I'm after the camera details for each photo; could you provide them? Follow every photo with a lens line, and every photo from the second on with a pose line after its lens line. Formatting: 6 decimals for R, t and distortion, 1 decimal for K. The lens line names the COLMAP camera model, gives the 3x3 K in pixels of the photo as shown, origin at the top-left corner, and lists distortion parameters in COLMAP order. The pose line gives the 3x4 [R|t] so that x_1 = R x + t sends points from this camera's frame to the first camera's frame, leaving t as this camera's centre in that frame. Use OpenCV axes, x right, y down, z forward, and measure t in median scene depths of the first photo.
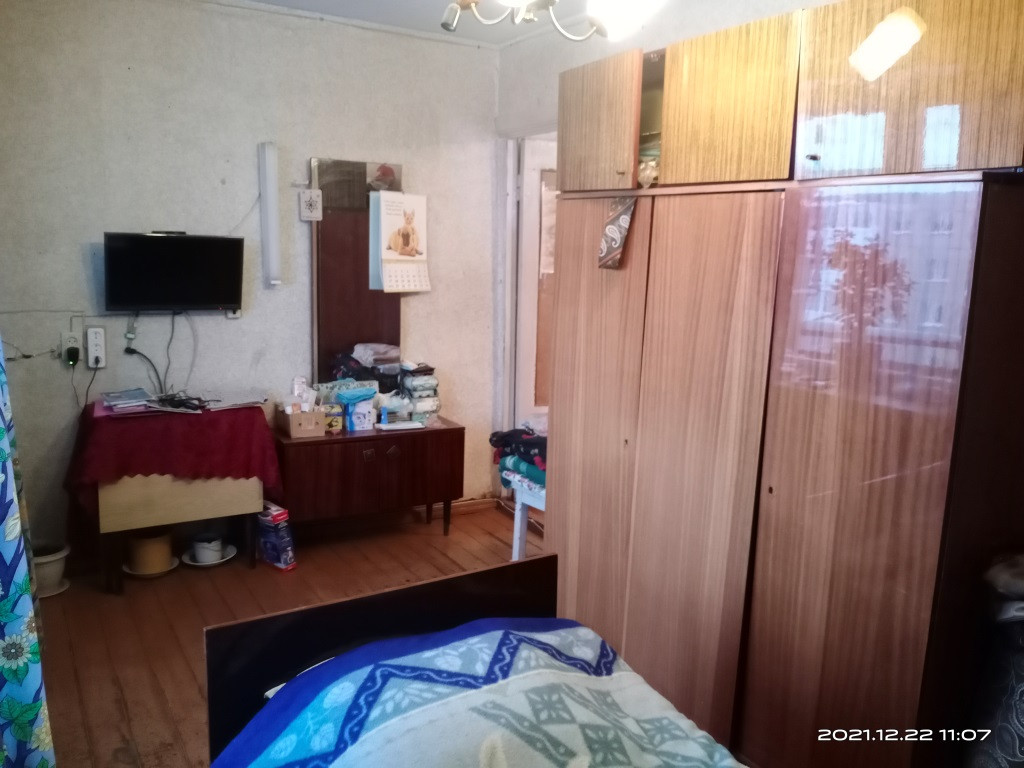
lens RADIAL K [[814.4, 0, 516.3], [0, 814.4, 386.5], [0, 0, 1]] dist [0.023895, -0.050386]
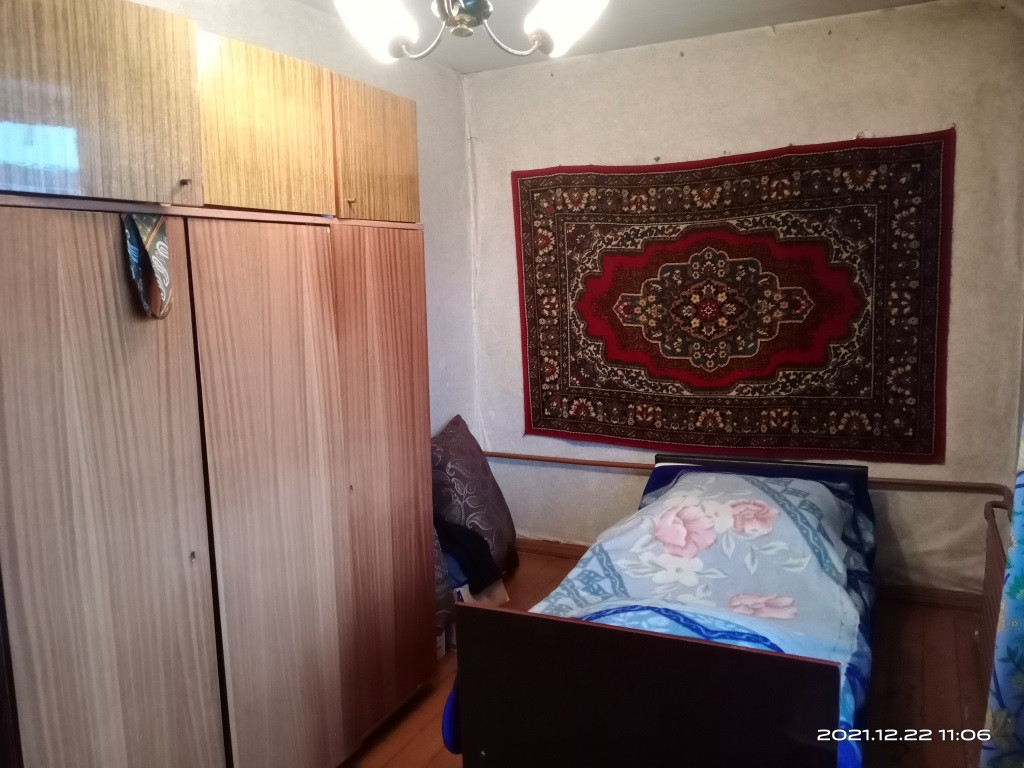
lens RADIAL K [[814.4, 0, 516.3], [0, 814.4, 386.5], [0, 0, 1]] dist [0.023895, -0.050386]
pose [[-0.526354, -0.132255, 0.839917, -0.722896], [0.164229, 0.953413, 0.253045, -0.251876], [-0.834255, 0.271130, -0.480112, 1.286491]]
